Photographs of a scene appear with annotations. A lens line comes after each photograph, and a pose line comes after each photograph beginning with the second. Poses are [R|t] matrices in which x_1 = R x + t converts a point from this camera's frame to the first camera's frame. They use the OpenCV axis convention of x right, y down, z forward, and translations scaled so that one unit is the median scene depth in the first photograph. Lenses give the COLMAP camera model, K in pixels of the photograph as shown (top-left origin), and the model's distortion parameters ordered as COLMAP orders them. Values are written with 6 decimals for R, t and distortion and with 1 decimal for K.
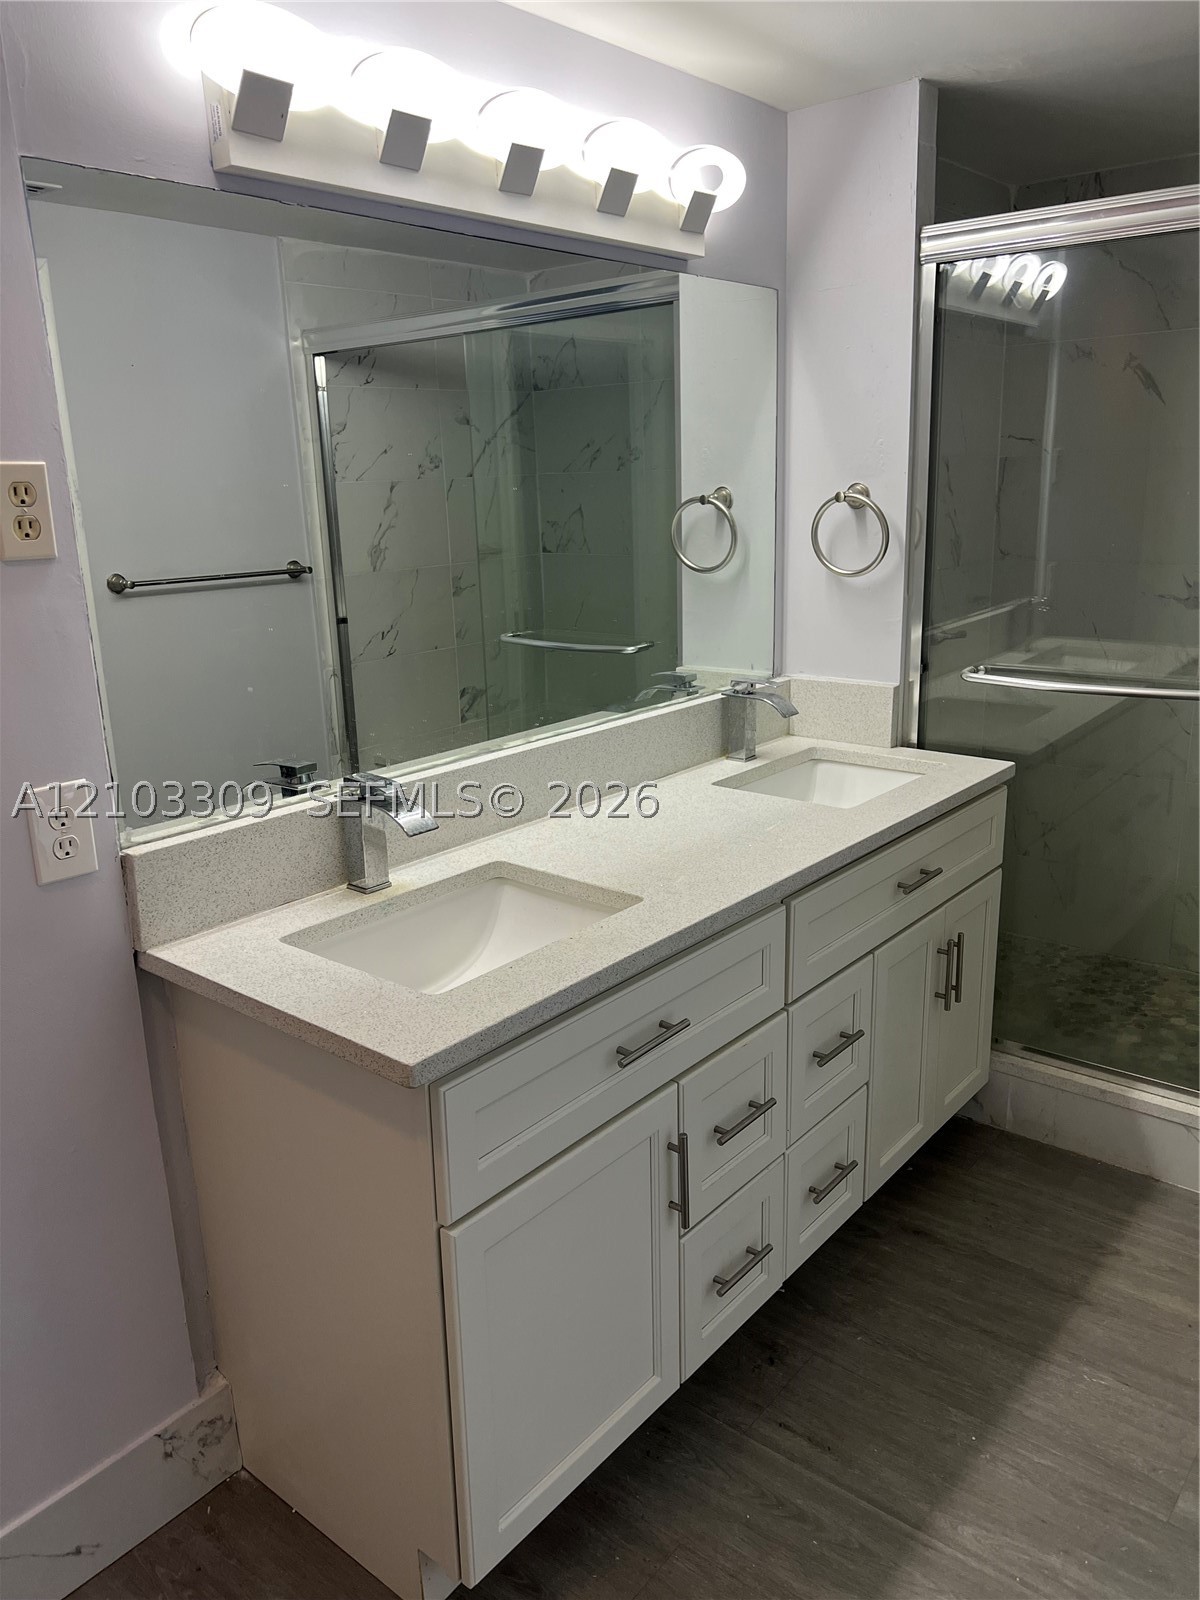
lens RADIAL K [[1208.7, 0, 600.0], [0, 1208.7, 800.0], [0, 0, 1]] dist [0.024458, 0.001323]
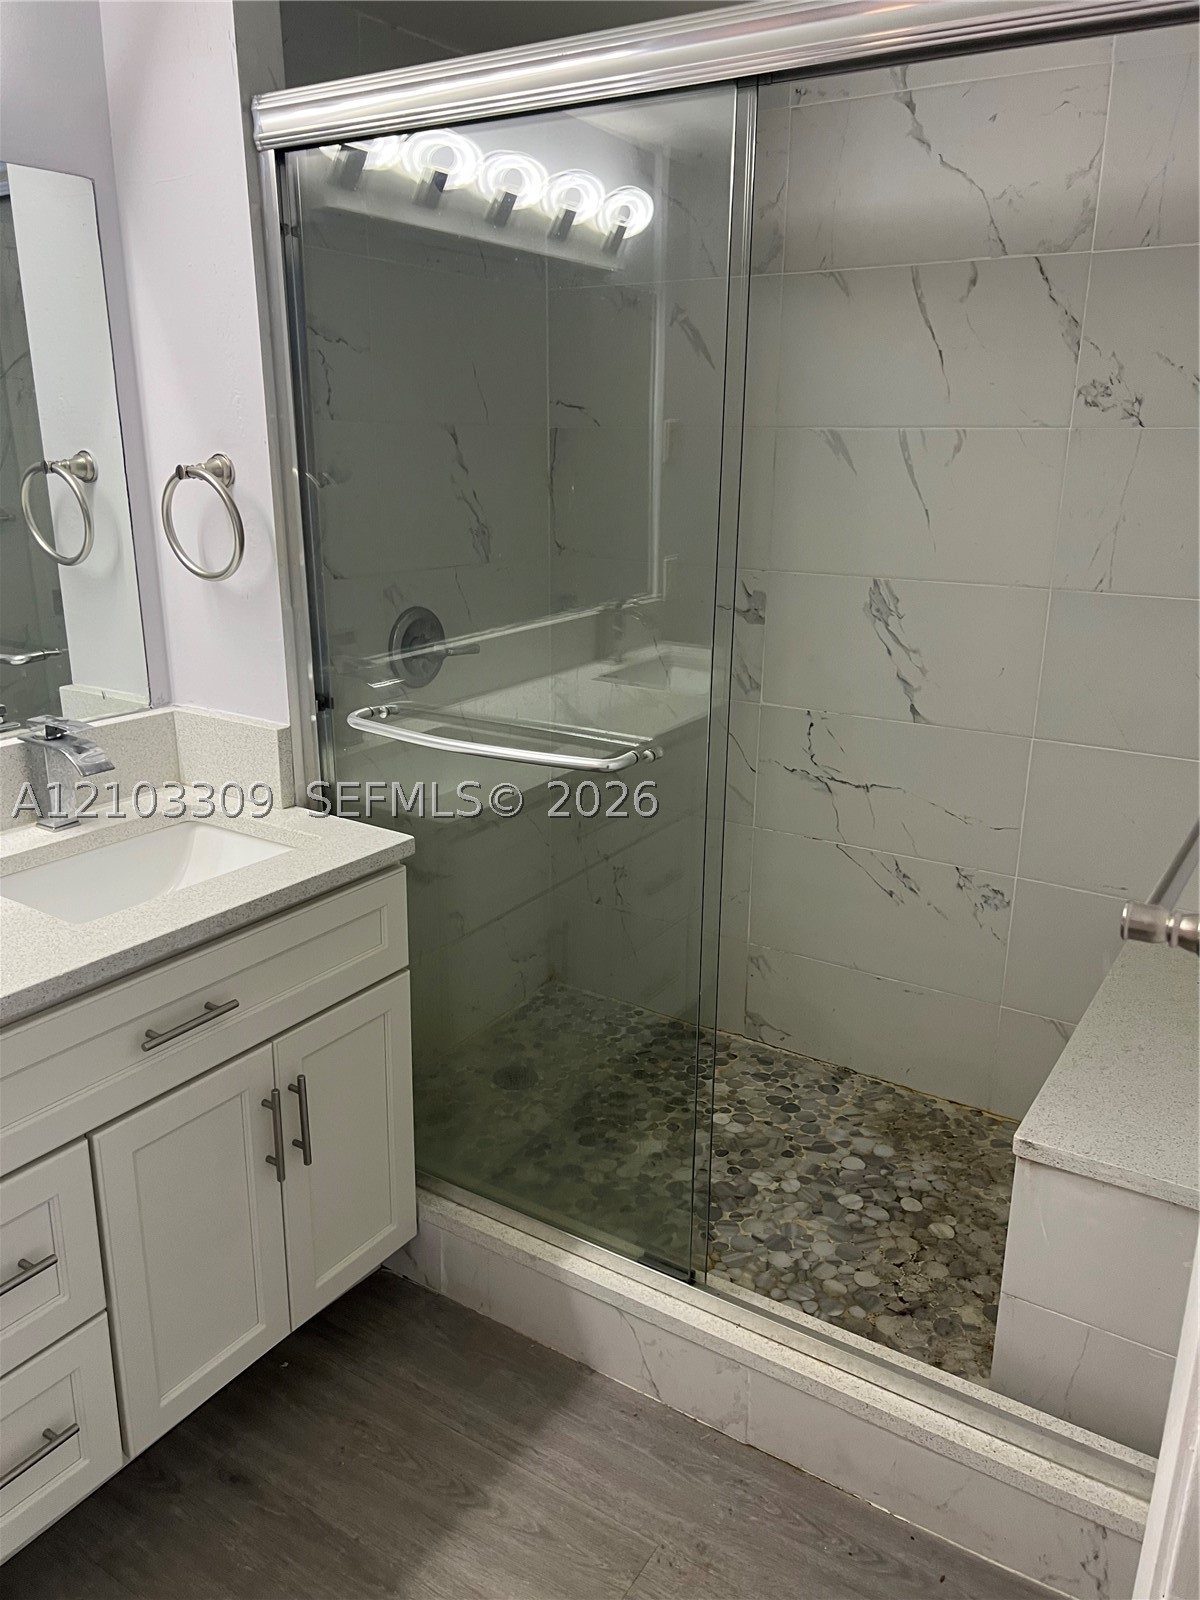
lens RADIAL K [[1186.6, 0, 600.0], [0, 1186.6, 800.0], [0, 0, 1]] dist [0.072542, -0.084045]
pose [[0.995075, 0.007560, 0.098831, 0.374798], [-0.011302, 0.999238, 0.037349, -0.080782], [-0.098474, -0.038282, 0.994403, 0.242611]]
